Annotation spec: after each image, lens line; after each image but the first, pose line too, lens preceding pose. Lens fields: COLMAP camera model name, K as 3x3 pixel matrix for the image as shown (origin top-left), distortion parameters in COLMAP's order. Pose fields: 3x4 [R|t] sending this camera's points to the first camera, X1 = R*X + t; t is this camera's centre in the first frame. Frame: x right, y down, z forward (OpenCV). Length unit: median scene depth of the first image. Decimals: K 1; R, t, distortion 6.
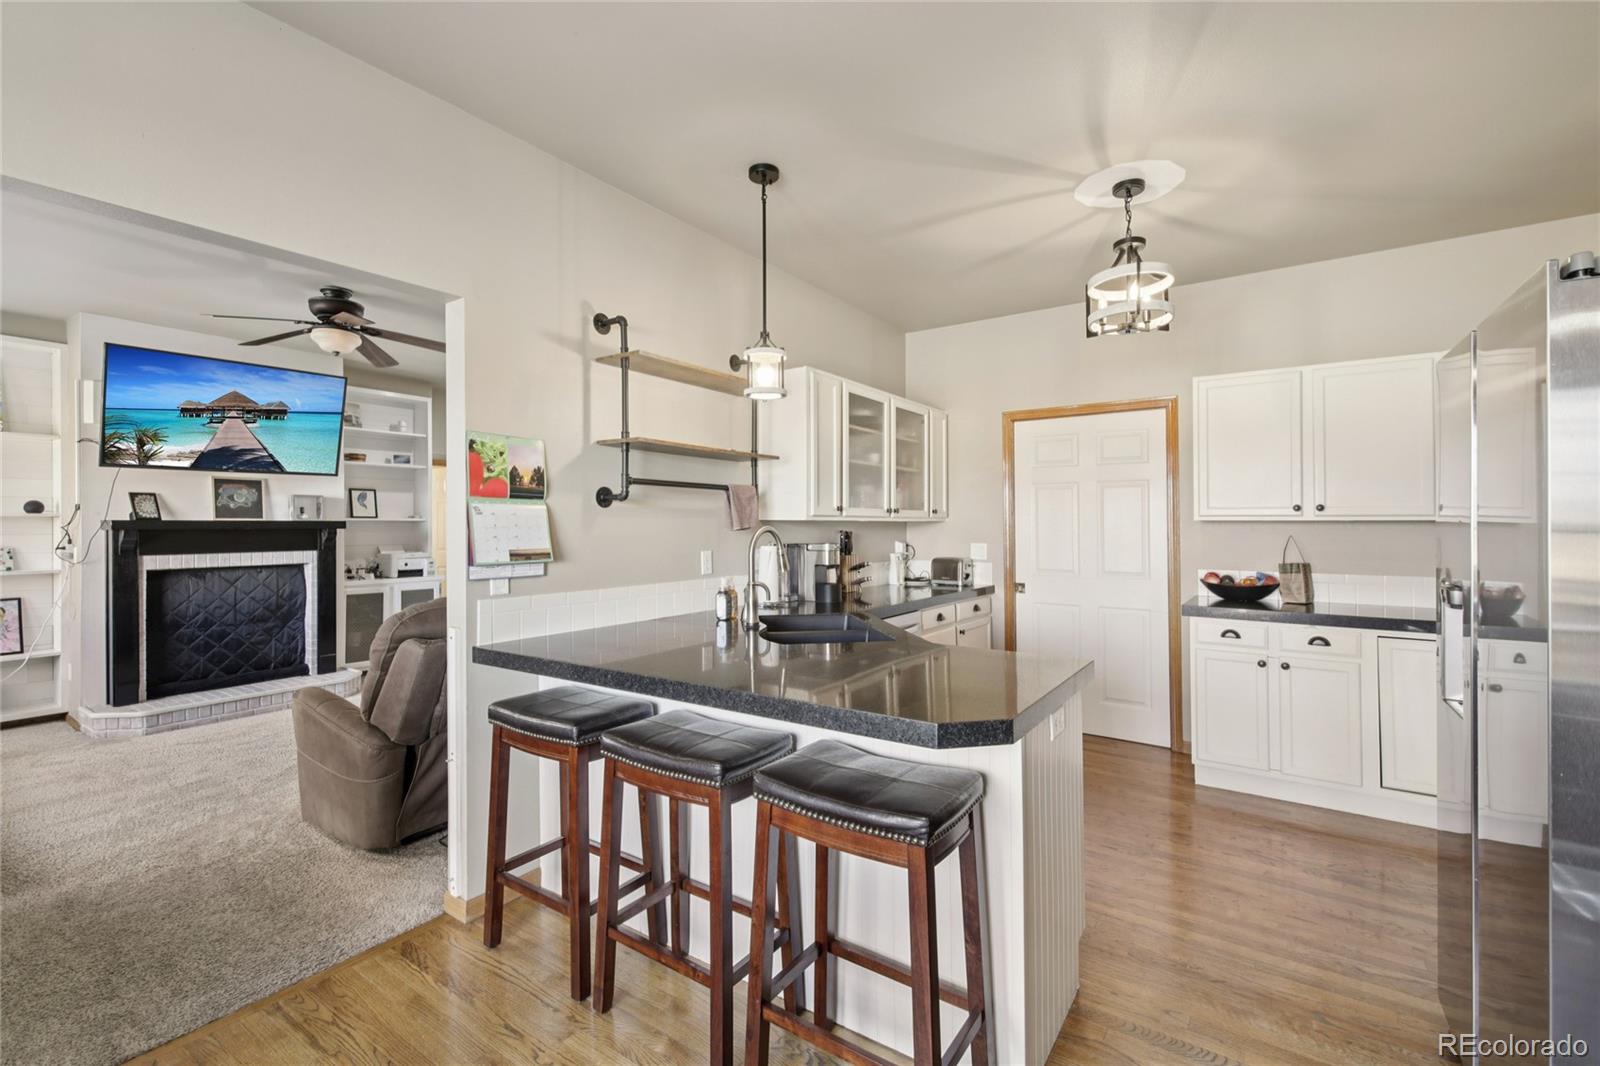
lens RADIAL K [[692.6, 0, 804.3], [0, 692.6, 525.5], [0, 0, 1]] dist [0.001941, -0.005152]
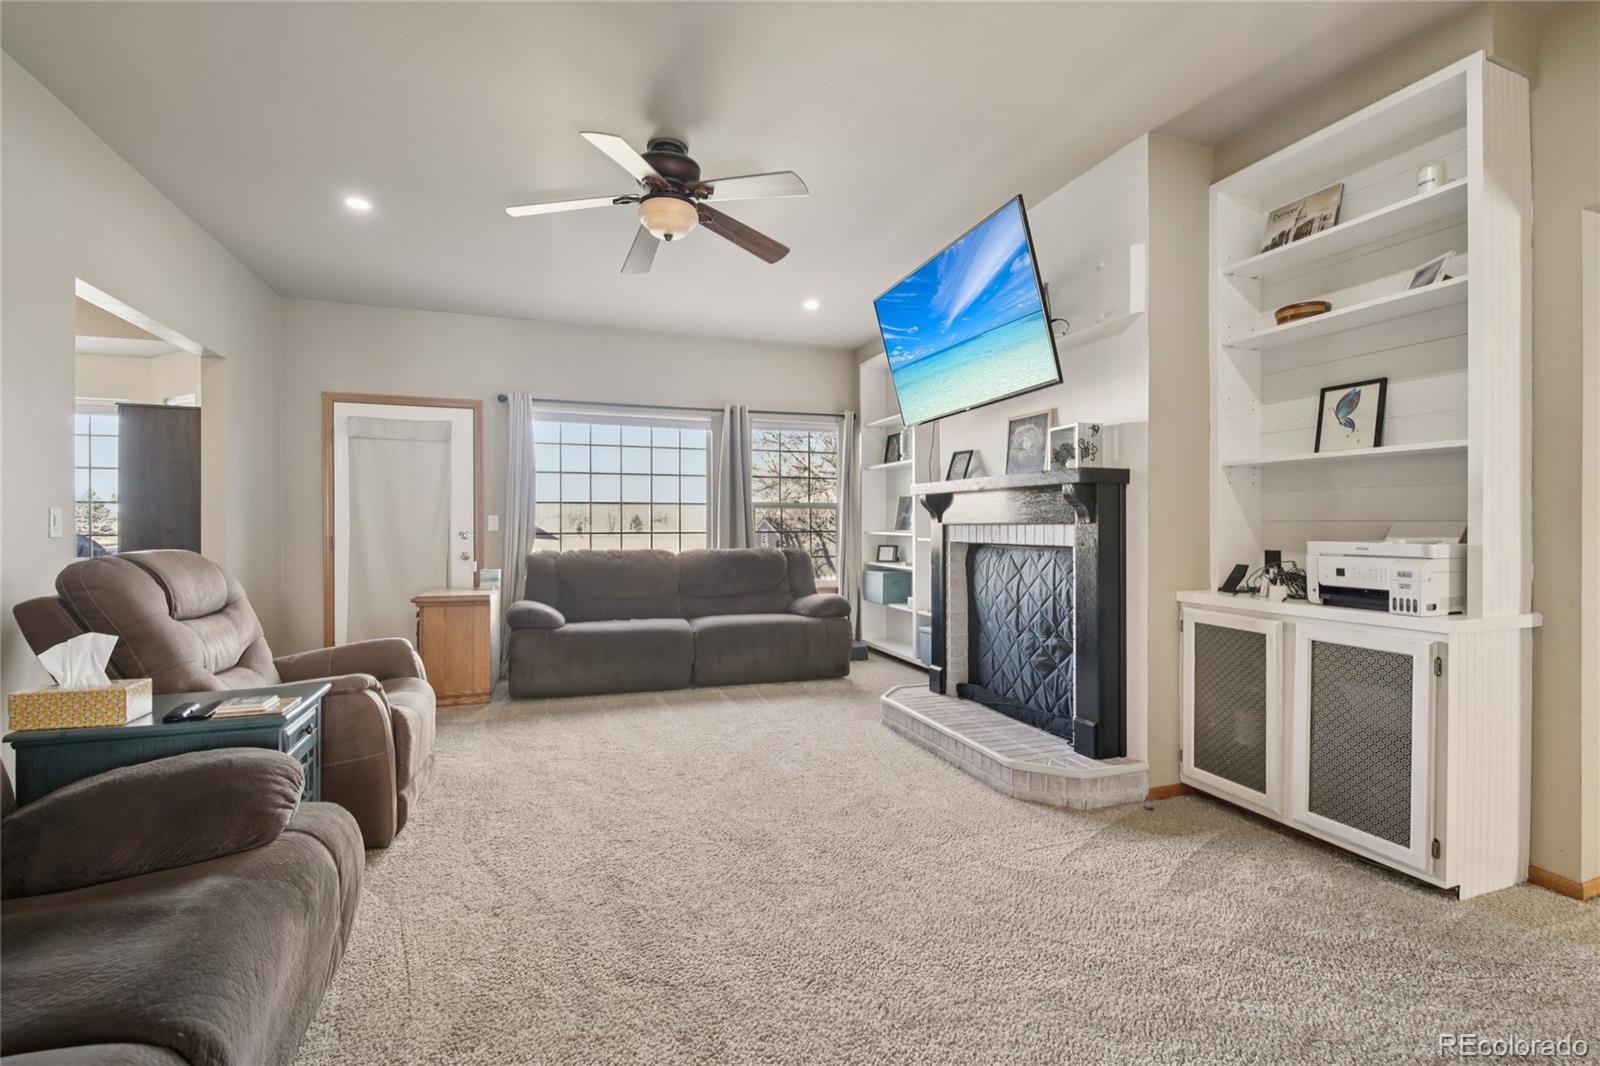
lens RADIAL K [[692.6, 0, 804.3], [0, 692.6, 525.5], [0, 0, 1]] dist [0.001941, -0.005152]
pose [[-0.566139, 0.007130, -0.824279, -0.155145], [0.005276, 0.999973, 0.005026, 0.038670], [0.824293, -0.001504, -0.566161, 1.315632]]
